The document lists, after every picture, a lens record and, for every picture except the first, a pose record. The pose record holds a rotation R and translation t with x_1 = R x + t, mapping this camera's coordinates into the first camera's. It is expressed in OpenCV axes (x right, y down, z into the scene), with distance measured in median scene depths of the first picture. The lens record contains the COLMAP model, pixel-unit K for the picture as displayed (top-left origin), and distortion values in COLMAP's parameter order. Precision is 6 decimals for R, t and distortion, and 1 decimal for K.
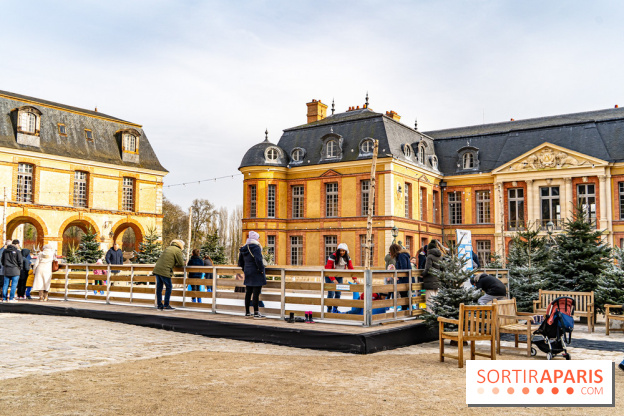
lens RADIAL K [[580.9, 0, 312.0], [0, 580.9, 208.0], [0, 0, 1]] dist [-0.005752, -0.001840]
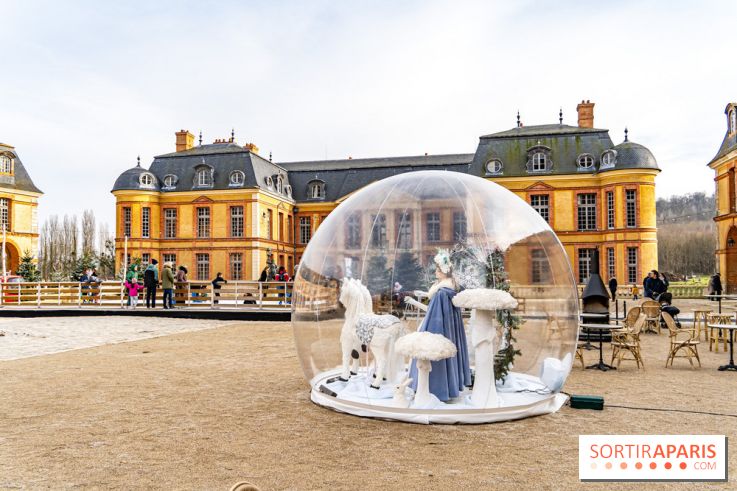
lens RADIAL K [[574.6, 0, 366.7], [0, 574.6, 251.5], [0, 0, 1]] dist [-0.005062, -0.004258]
pose [[0.927028, -0.001387, 0.374989, -0.090106], [-0.018386, 0.998622, 0.049148, -0.018124], [-0.374540, -0.052456, 0.925726, -0.167860]]
